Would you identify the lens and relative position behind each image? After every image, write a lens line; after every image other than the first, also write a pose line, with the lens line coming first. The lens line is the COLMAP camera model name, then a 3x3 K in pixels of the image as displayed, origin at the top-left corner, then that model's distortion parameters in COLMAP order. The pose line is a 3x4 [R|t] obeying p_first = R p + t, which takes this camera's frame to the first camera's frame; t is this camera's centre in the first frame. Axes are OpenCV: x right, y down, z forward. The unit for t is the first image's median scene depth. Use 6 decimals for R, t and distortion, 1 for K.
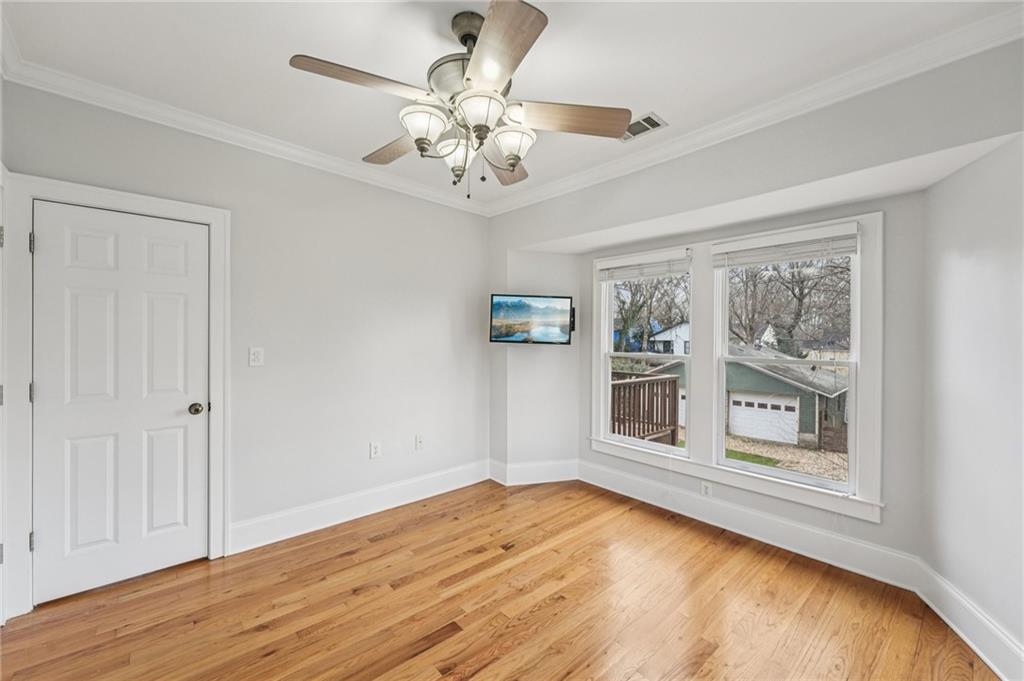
lens RADIAL K [[394.1, 0, 492.9], [0, 394.1, 339.7], [0, 0, 1]] dist [-0.000245, -0.000068]
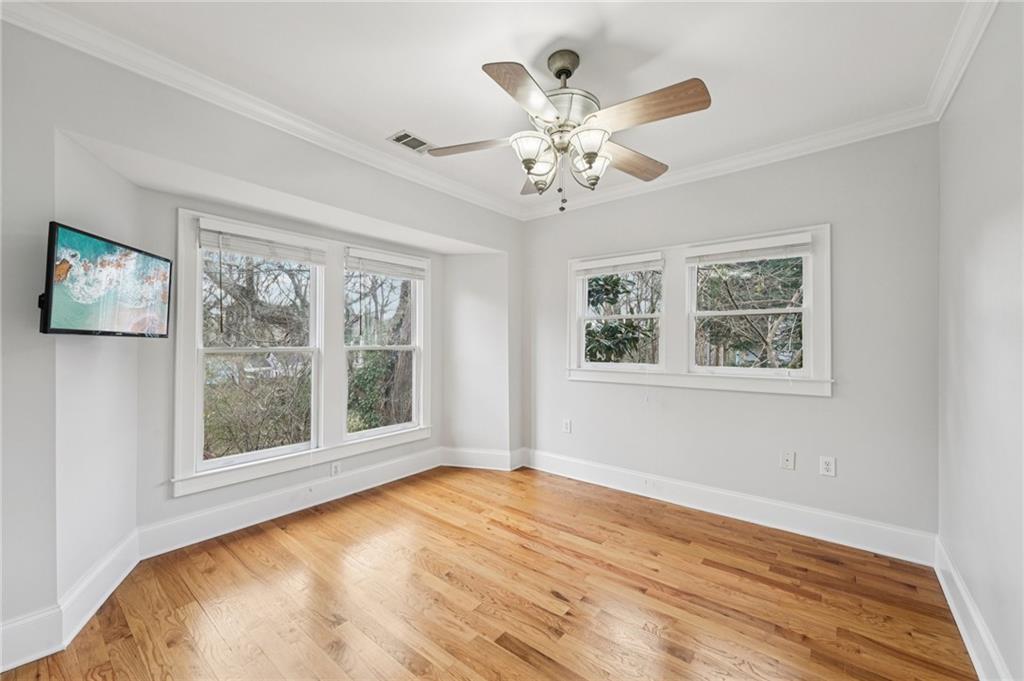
lens RADIAL K [[408.9, 0, 512.0], [0, 408.9, 340.5], [0, 0, 1]] dist [0.001220, 0.000299]
pose [[-0.177985, -0.014861, 0.983921, -0.742206], [-0.006312, 0.999883, 0.013960, 0.006797], [-0.984013, -0.003726, -0.178058, 0.821553]]
